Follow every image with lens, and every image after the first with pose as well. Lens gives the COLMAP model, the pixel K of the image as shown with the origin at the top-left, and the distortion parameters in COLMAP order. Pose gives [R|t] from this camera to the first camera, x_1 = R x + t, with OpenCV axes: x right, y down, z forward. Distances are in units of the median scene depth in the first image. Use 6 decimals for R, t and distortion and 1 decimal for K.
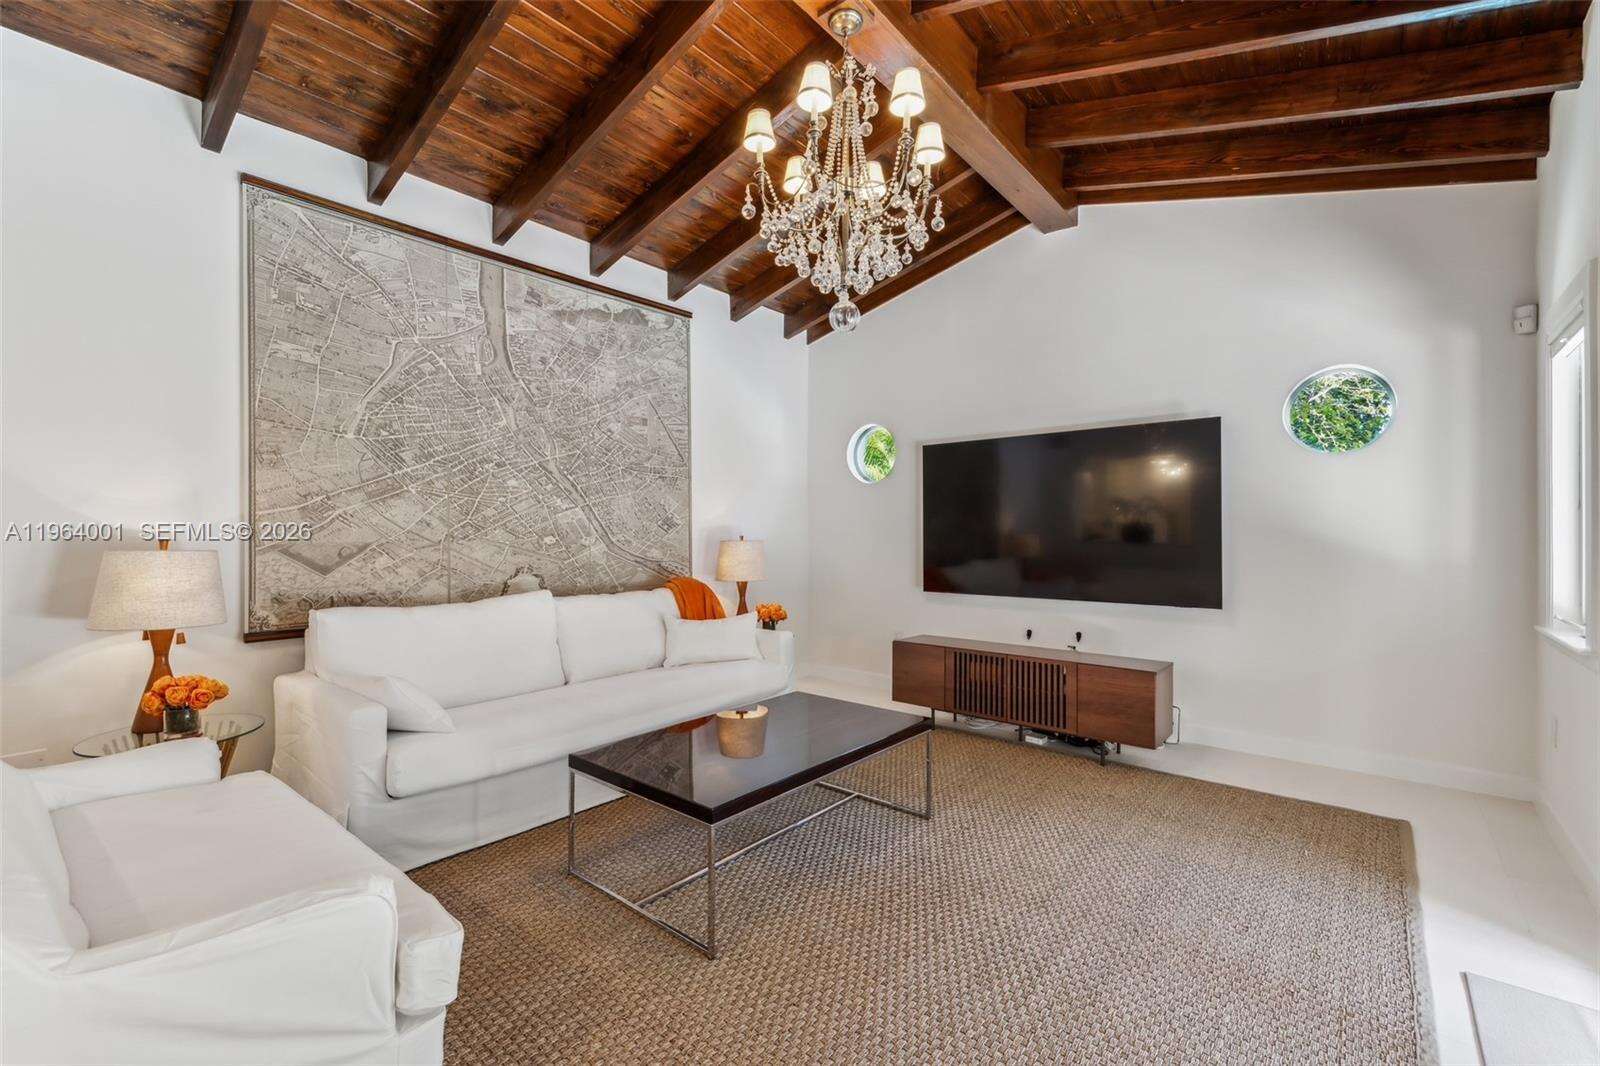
lens RADIAL K [[691.9, 0, 803.5], [0, 691.9, 531.1], [0, 0, 1]] dist [0.001271, 0.000110]
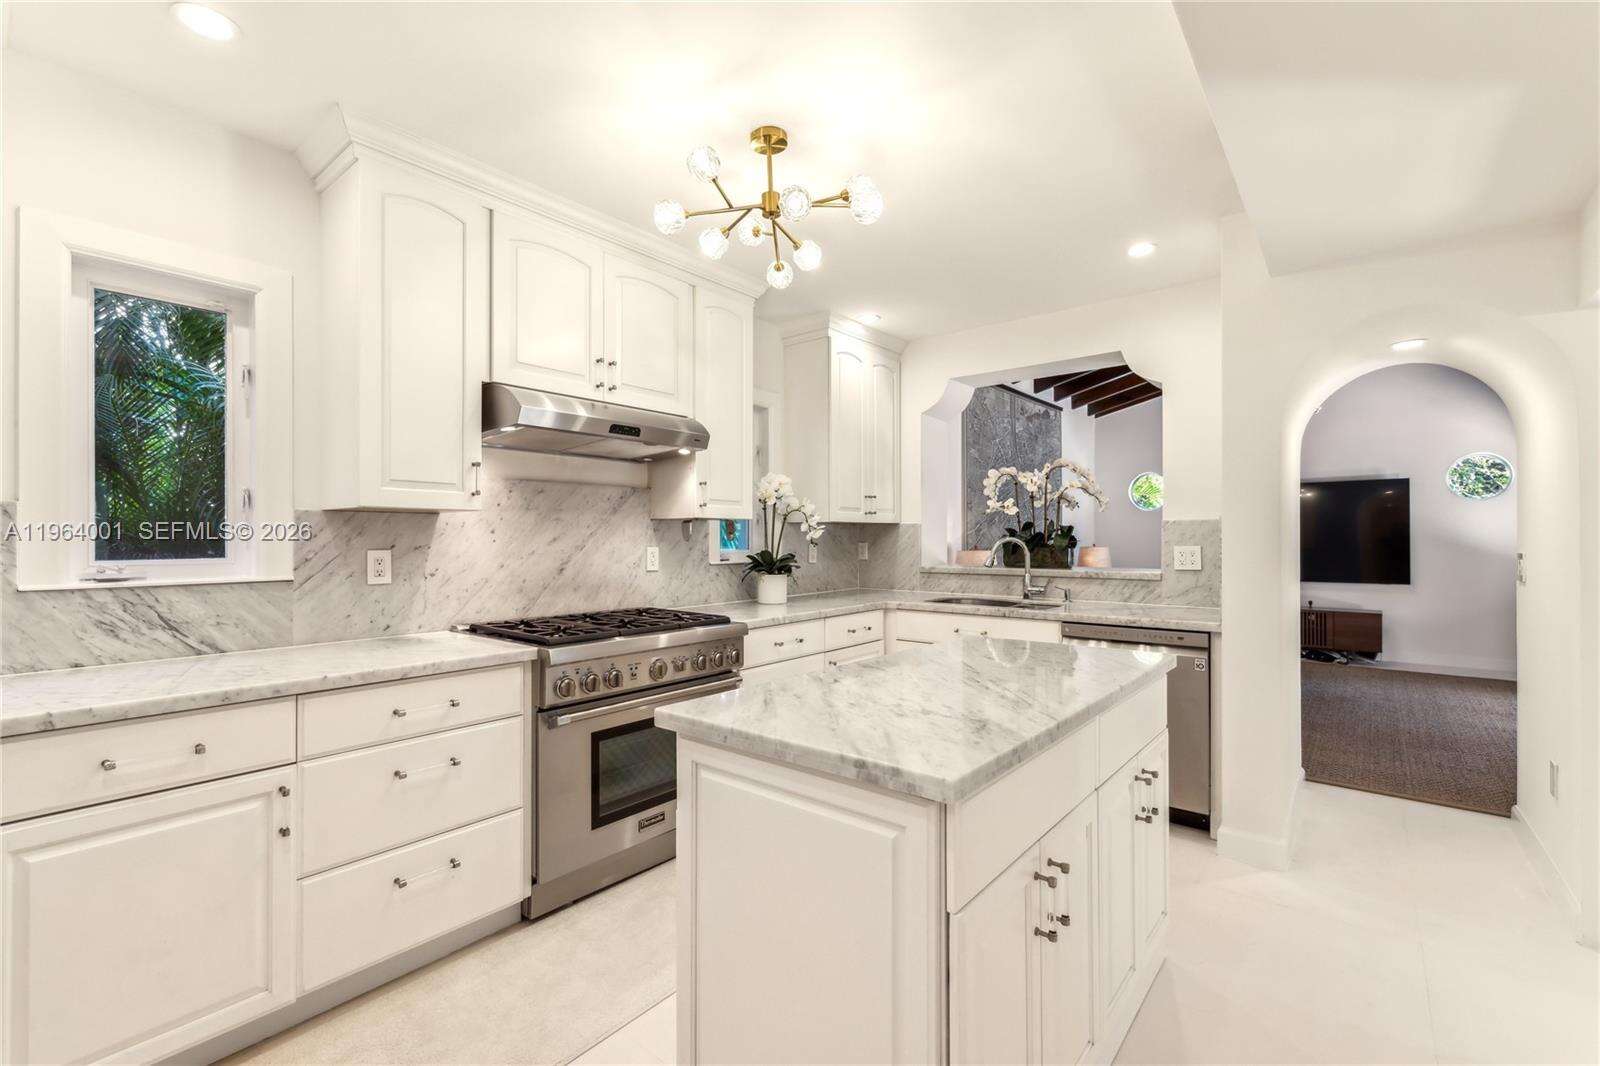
lens RADIAL K [[691.9, 0, 796.9], [0, 691.9, 536.8], [0, 0, 1]] dist [0.001271, 0.000110]
pose [[0.999997, 0.000031, -0.002334, -0.968979], [-0.000045, 0.999984, -0.005742, 0.002300], [0.002333, 0.005742, 0.999981, -0.798202]]
